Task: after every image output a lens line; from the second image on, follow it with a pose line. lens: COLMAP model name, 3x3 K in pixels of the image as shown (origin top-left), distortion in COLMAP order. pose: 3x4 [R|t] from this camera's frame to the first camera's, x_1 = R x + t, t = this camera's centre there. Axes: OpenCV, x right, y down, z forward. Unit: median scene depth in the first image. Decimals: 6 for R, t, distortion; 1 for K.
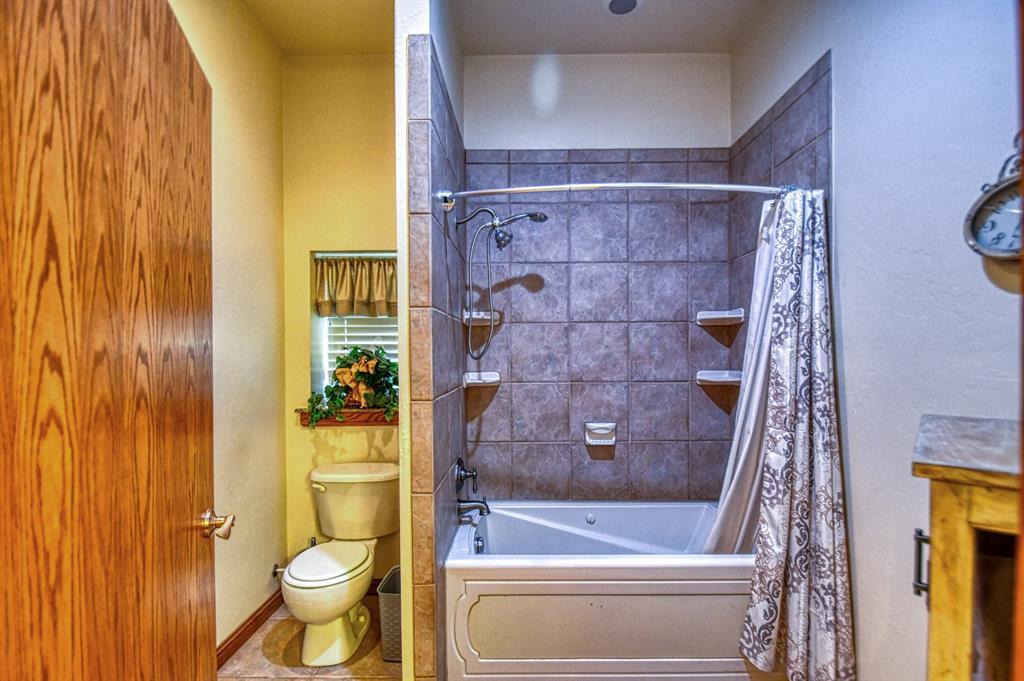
lens RADIAL K [[497.7, 0, 512.3], [0, 497.7, 343.9], [0, 0, 1]] dist [-0.002520, -0.001270]
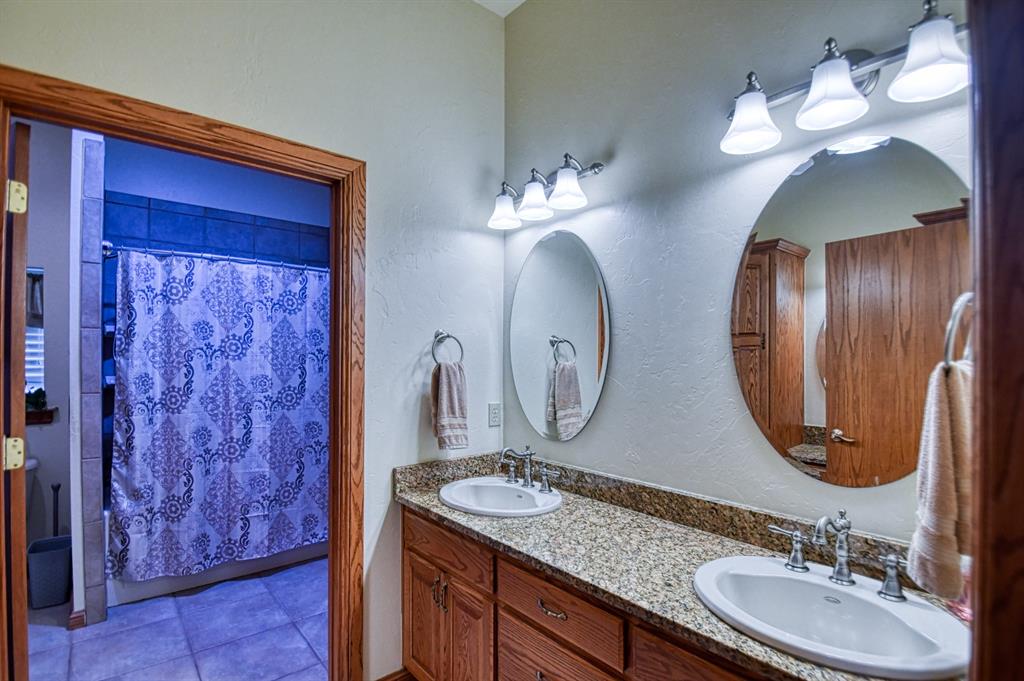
lens RADIAL K [[497.7, 0, 512.7], [0, 497.7, 347.5], [0, 0, 1]] dist [-0.002520, -0.001270]
pose [[0.767057, 0.010882, 0.641487, -0.169765], [0.001912, 0.999813, -0.019247, 0.012138], [-0.641576, 0.015991, 0.766893, -0.871035]]
